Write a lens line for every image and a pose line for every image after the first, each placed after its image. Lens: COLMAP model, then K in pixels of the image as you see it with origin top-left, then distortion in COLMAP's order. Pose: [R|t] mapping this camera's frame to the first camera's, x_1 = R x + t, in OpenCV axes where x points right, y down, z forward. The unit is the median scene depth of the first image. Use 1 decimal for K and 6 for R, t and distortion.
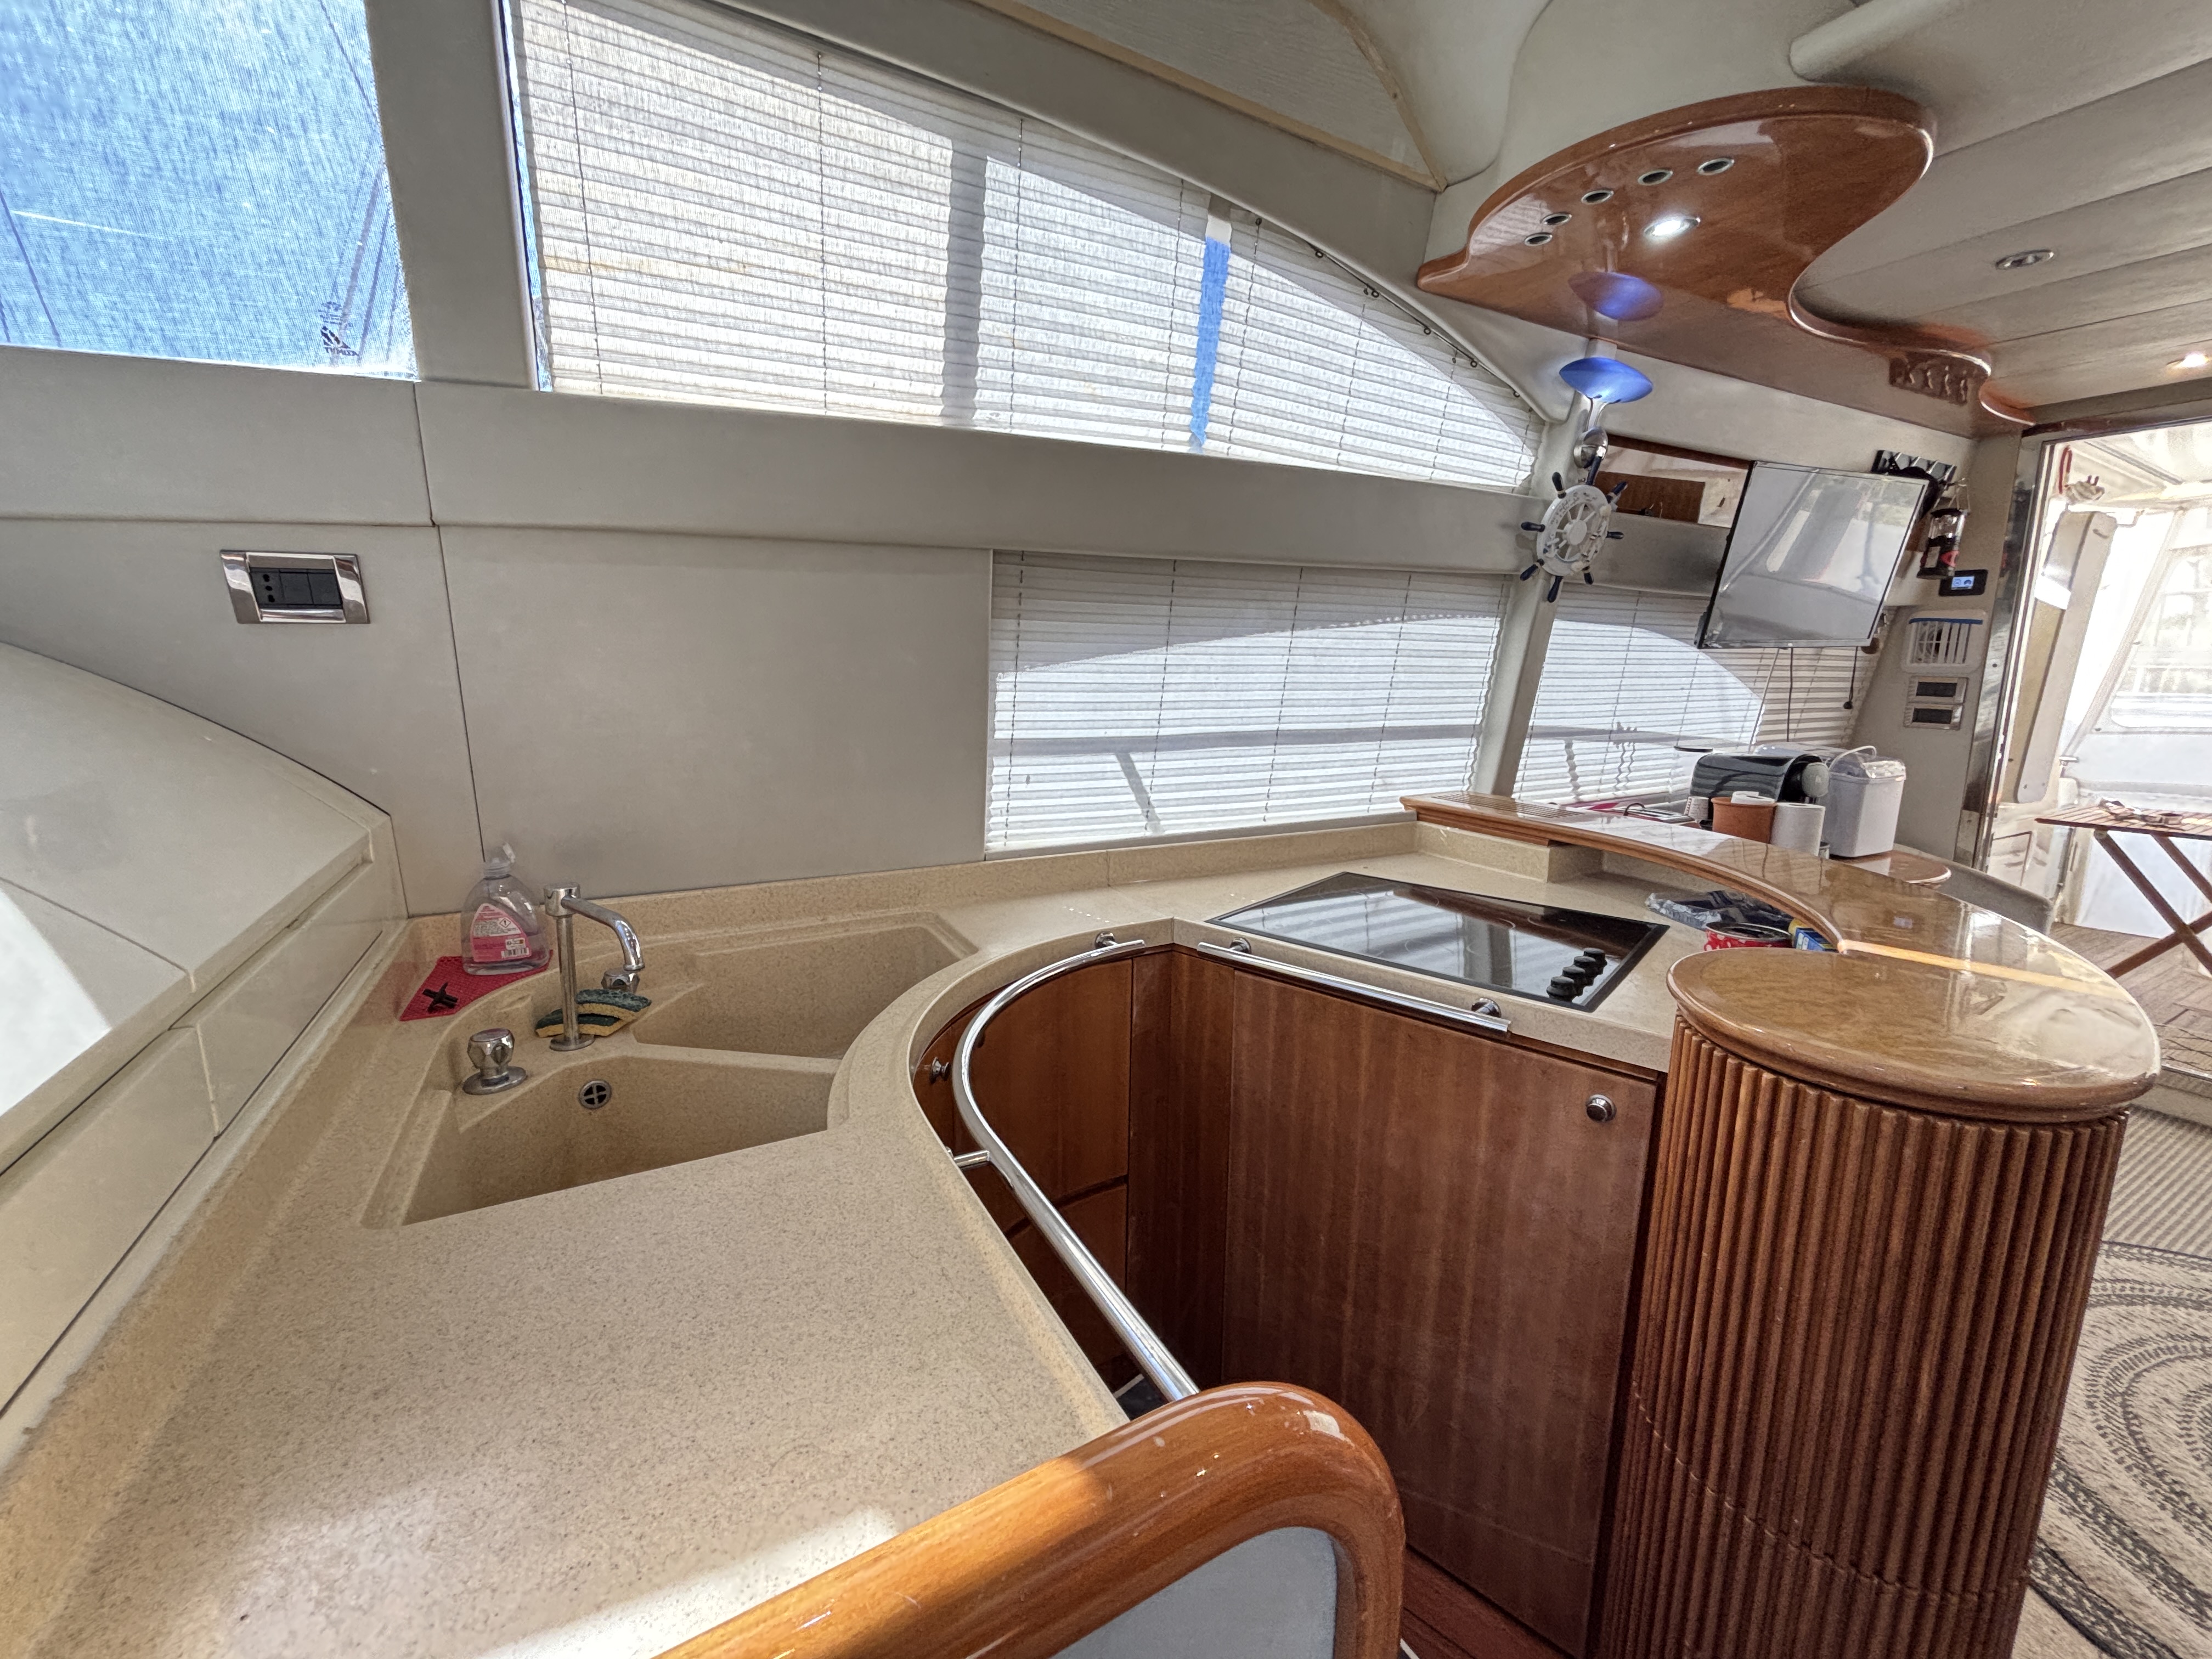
lens RADIAL K [[892.3, 0, 1105.2], [0, 892.3, 833.9], [0, 0, 1]] dist [0.002088, -0.000221]
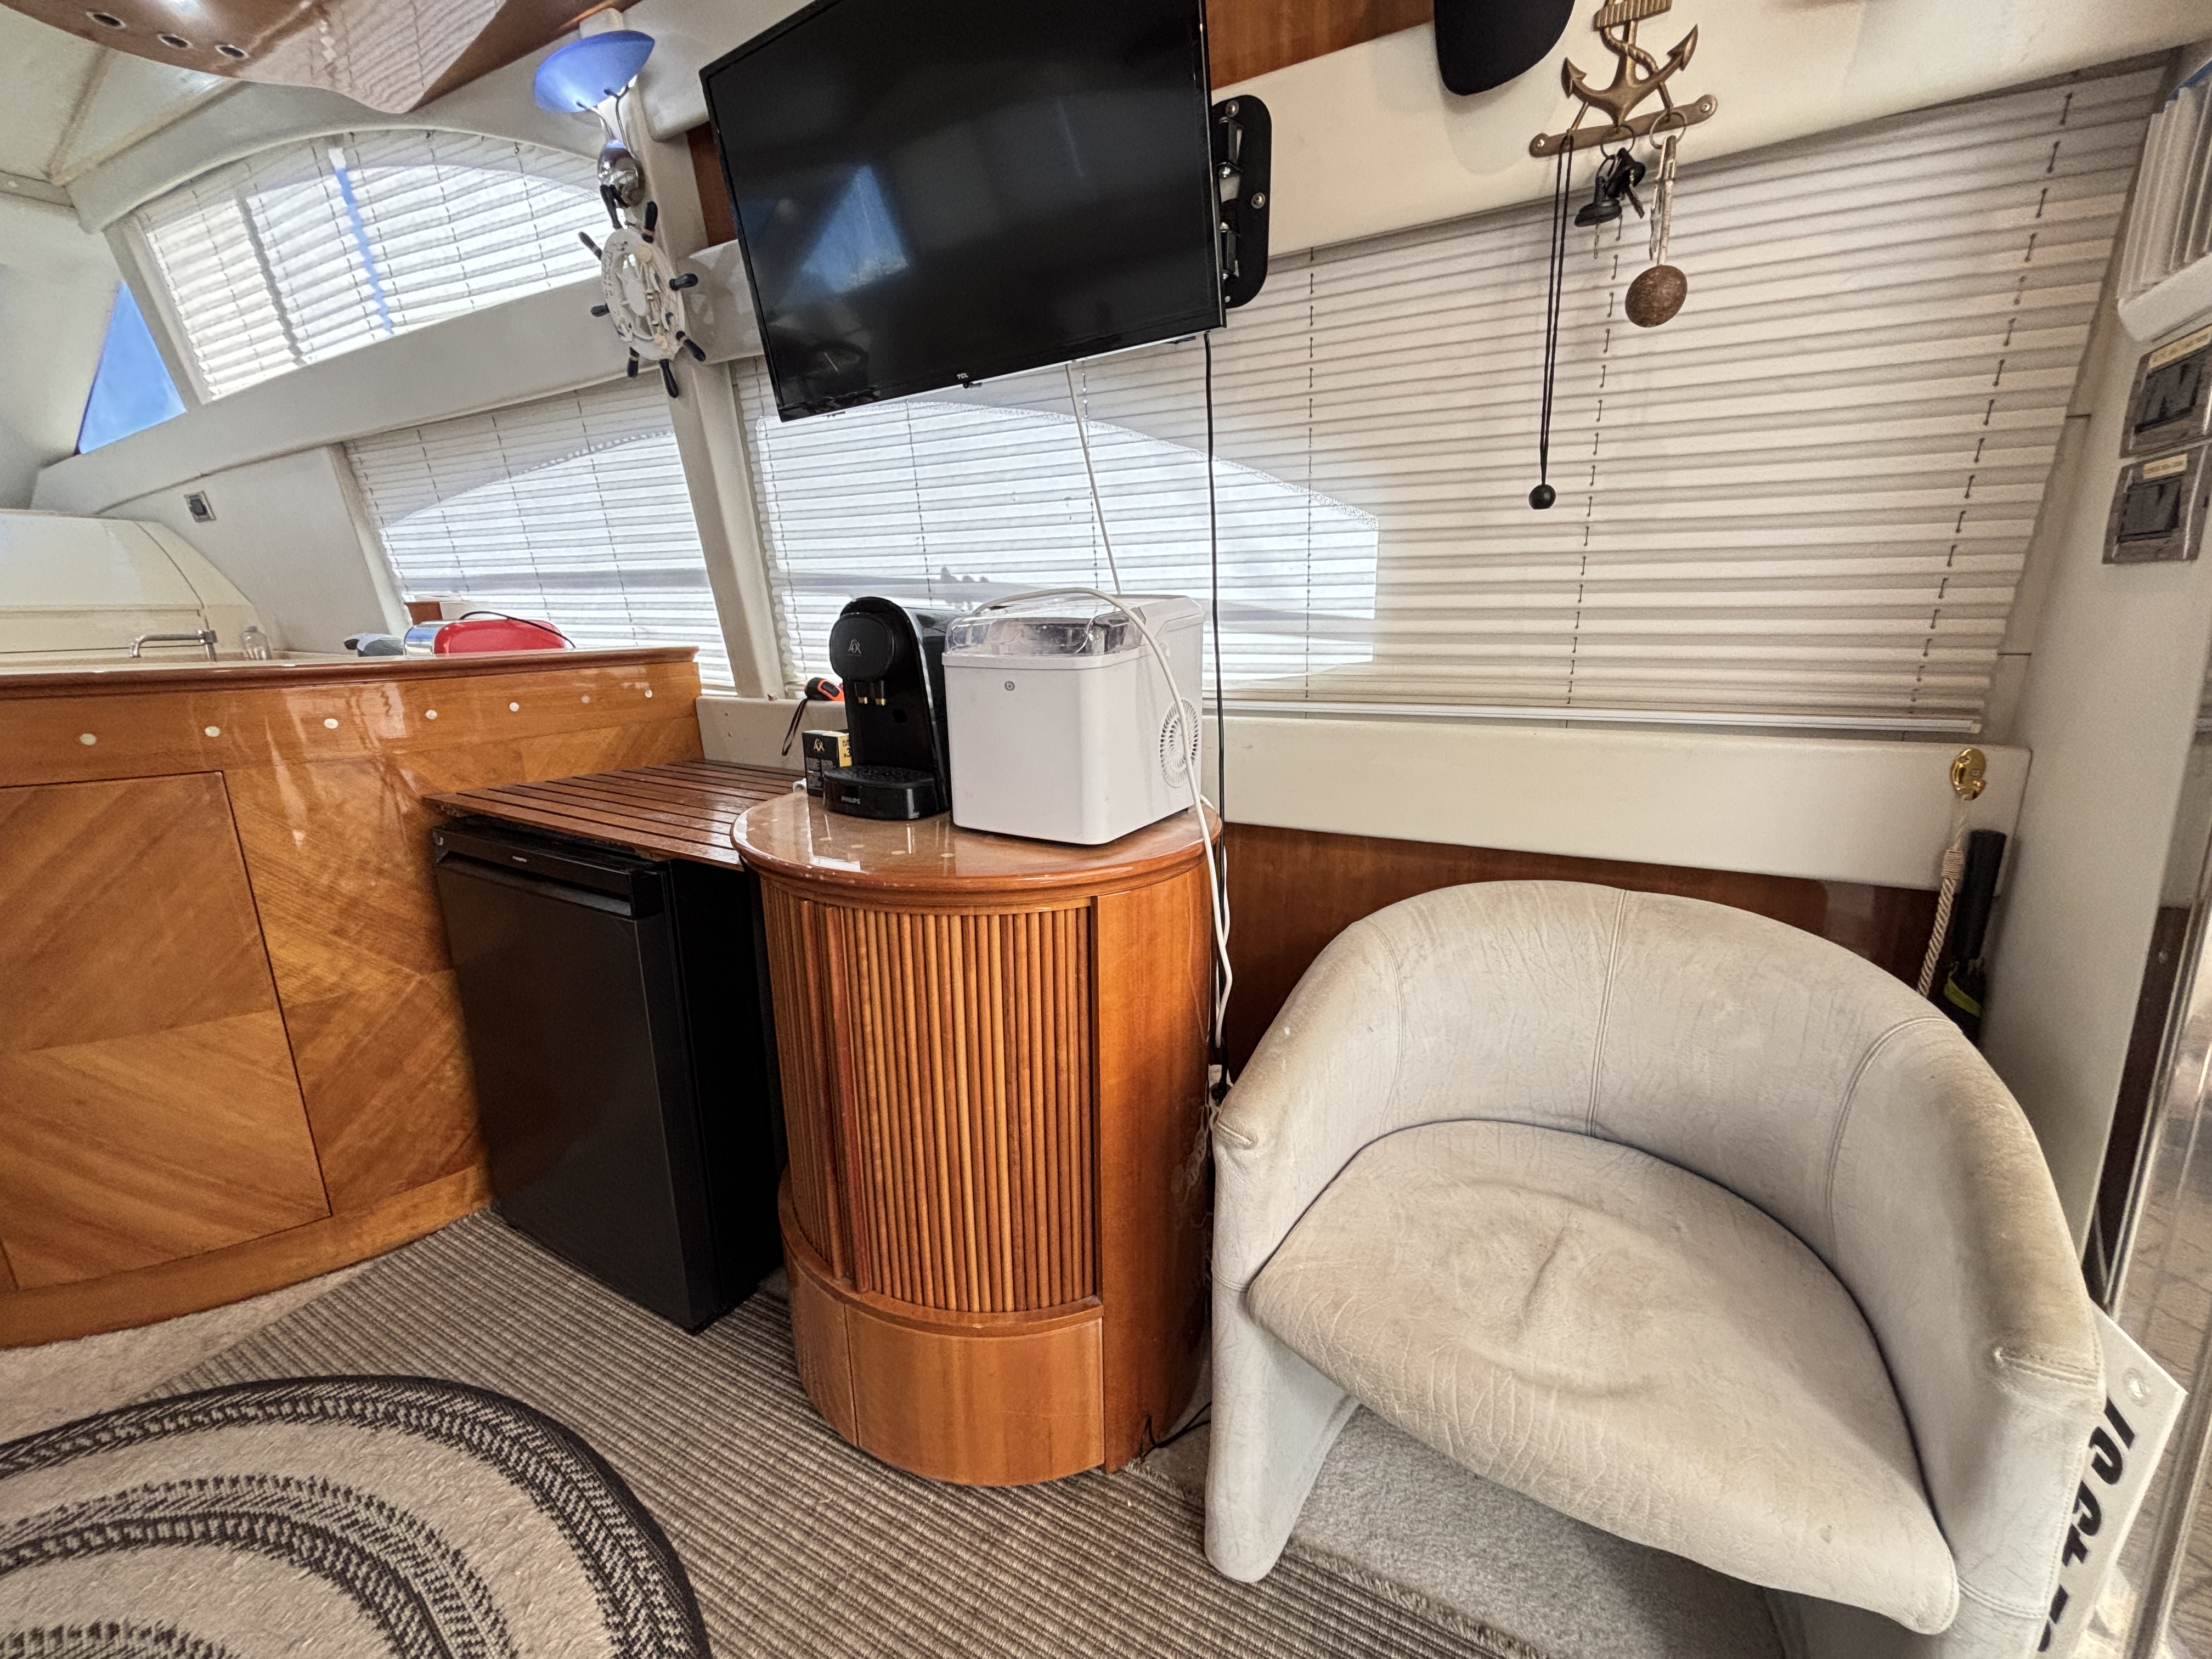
lens RADIAL K [[892.3, 0, 1084.8], [0, 892.3, 831.0], [0, 0, 1]] dist [0.002088, -0.000221]
pose [[0.532538, 0.197734, -0.822985, 1.709505], [-0.150251, 0.978971, 0.137988, -0.063125], [0.832963, 0.050171, 0.551049, 1.087606]]
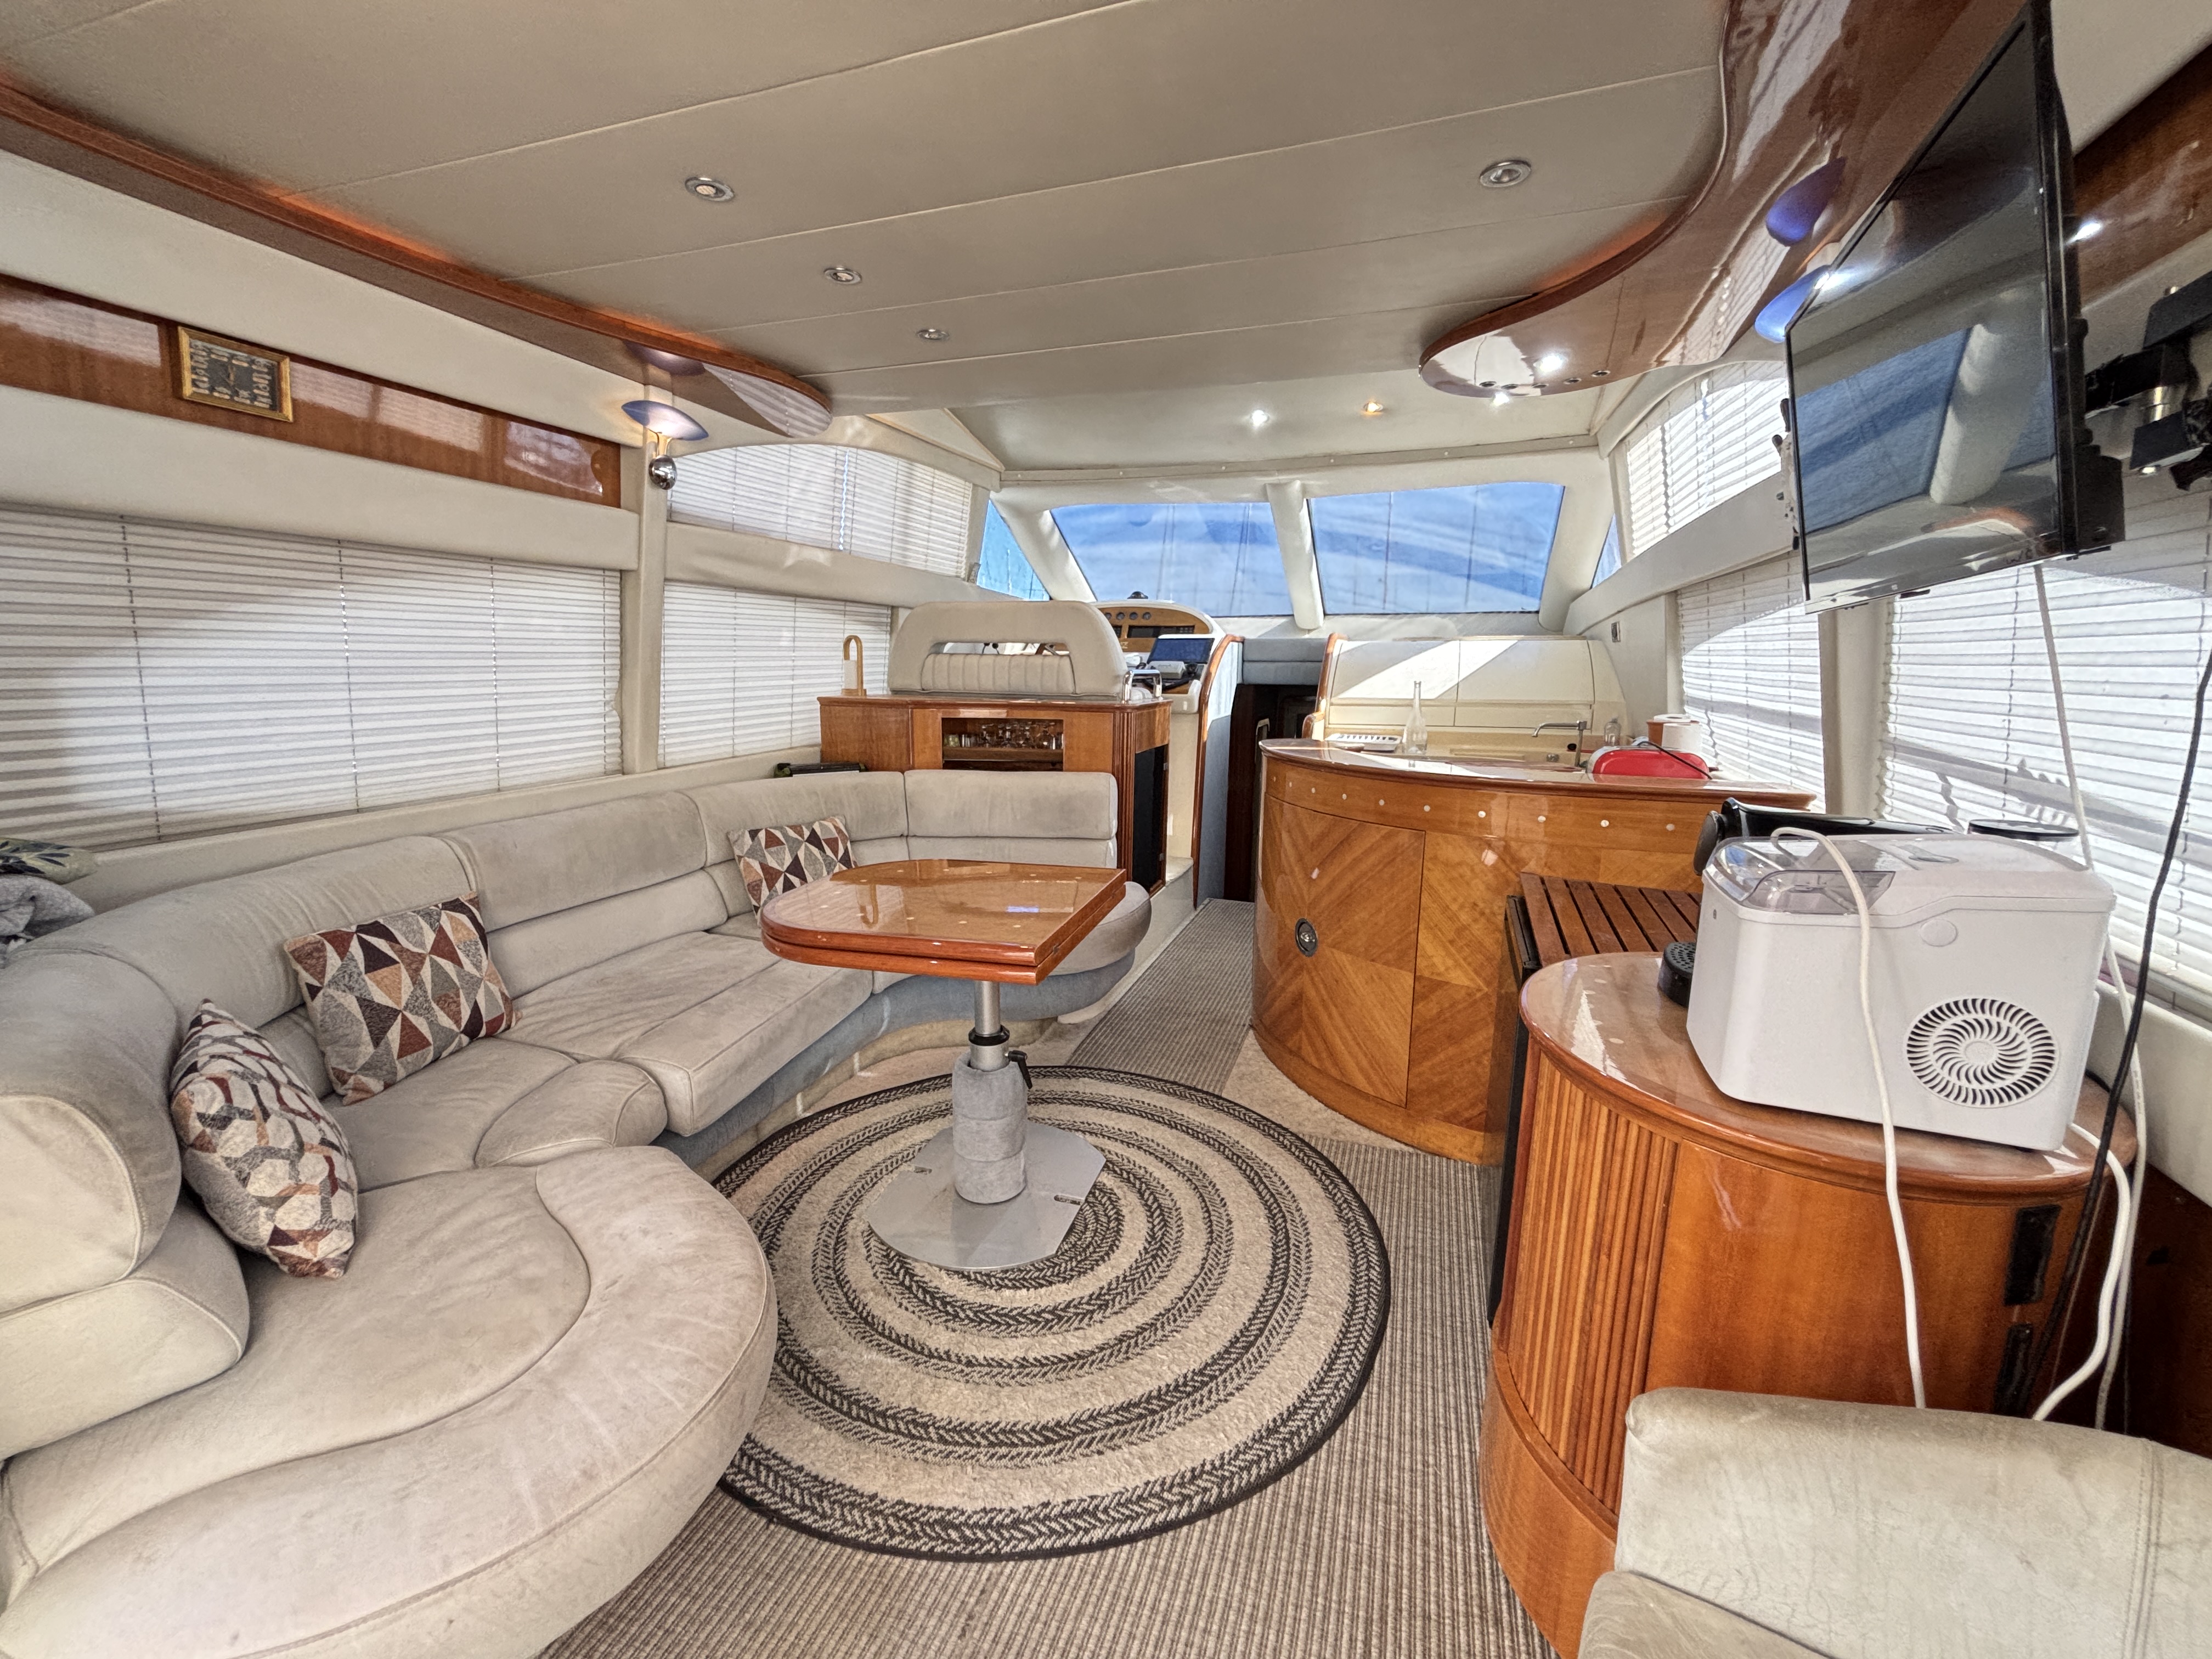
lens RADIAL K [[892.3, 0, 1100.8], [0, 892.3, 828.5], [0, 0, 1]] dist [0.002088, -0.000221]
pose [[-0.758237, 0.117162, -0.641365, 1.878729], [-0.129361, 0.937128, 0.324124, -0.265993], [0.639017, 0.328731, -0.695409, 1.502792]]
